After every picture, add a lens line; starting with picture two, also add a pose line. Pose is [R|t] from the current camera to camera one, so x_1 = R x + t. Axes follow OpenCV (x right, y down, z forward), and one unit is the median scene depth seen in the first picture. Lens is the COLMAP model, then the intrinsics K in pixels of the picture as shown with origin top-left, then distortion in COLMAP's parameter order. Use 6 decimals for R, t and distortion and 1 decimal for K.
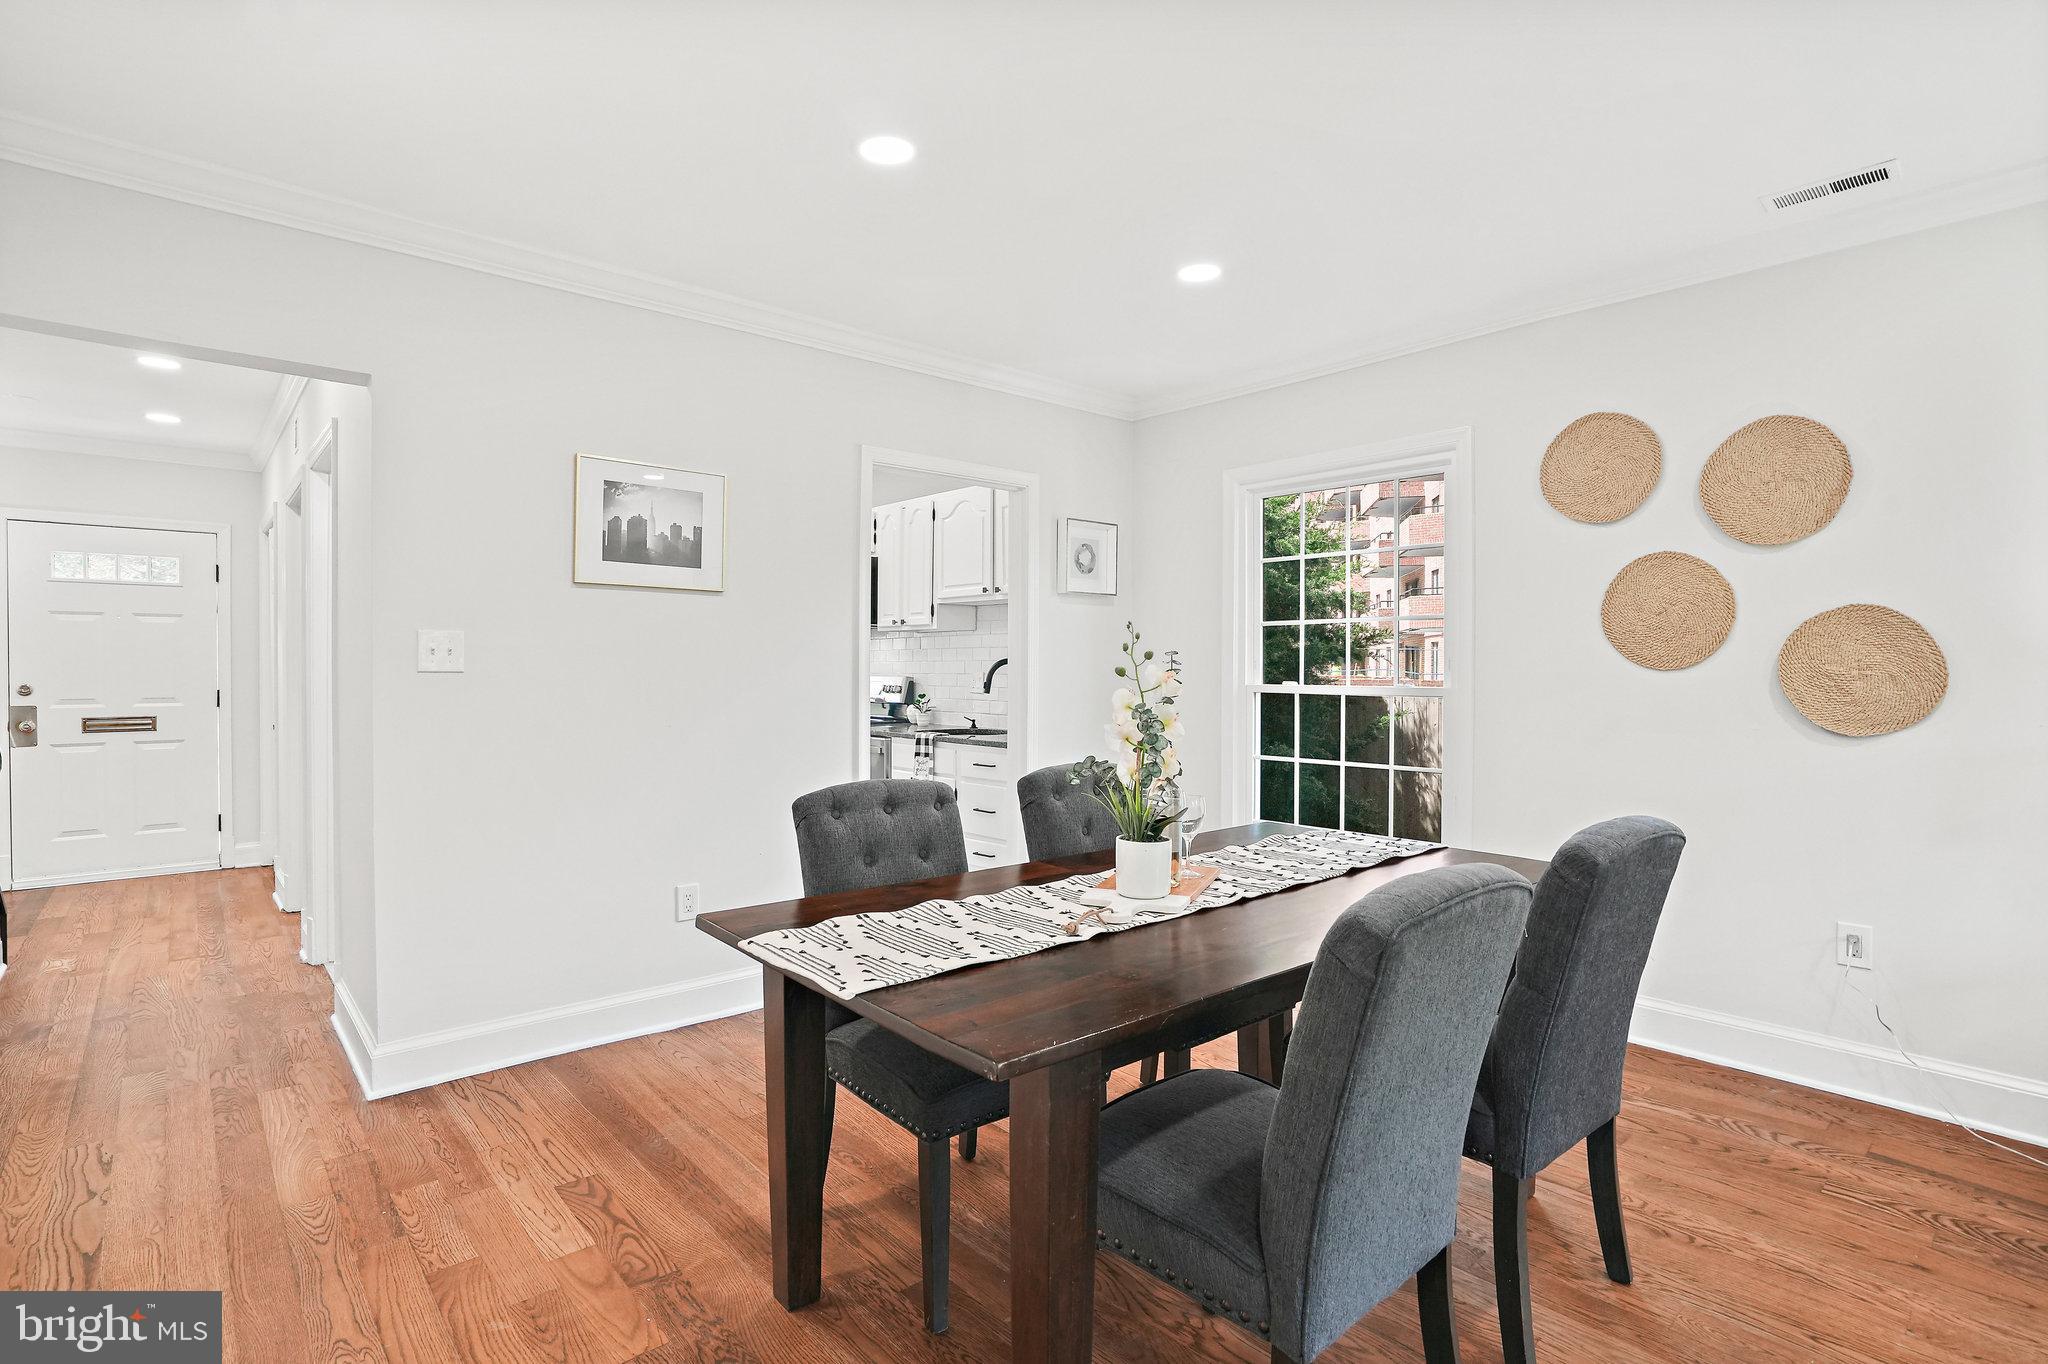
lens RADIAL K [[977.6, 0, 1020.1], [0, 977.6, 685.6], [0, 0, 1]] dist [-0.056182, 0.022957]
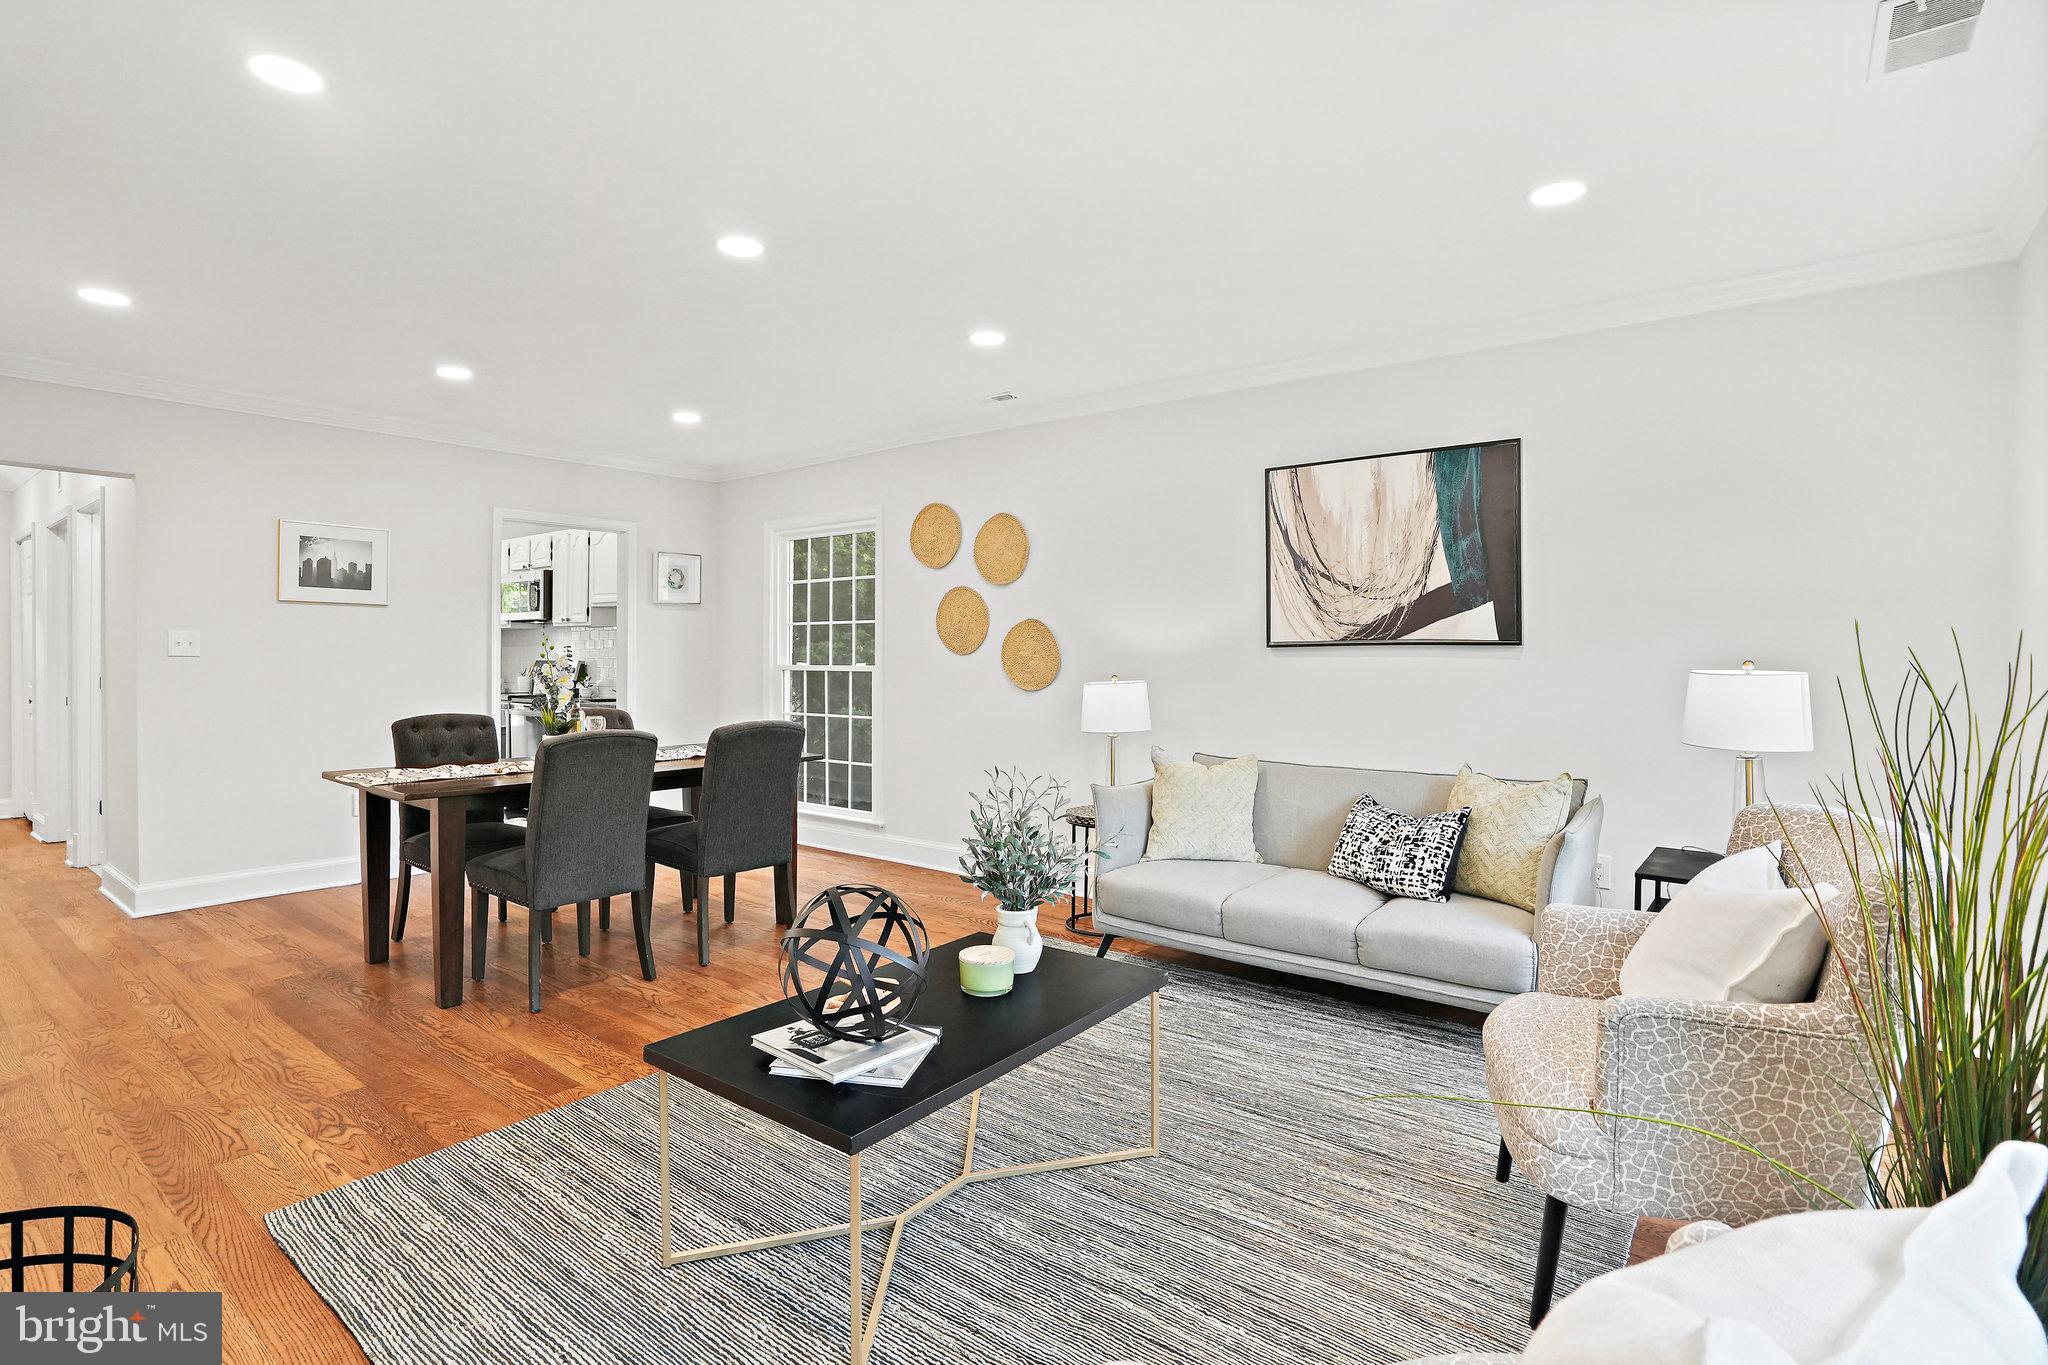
lens RADIAL K [[988.2, 0, 1021.4], [0, 988.2, 670.3], [0, 0, 1]] dist [-0.045611, 0.018151]
pose [[0.985468, -0.002935, 0.169838, 0.441493], [0.003223, 0.999994, -0.001422, 0.014084], [-0.169833, 0.001949, 0.985471, -0.727275]]
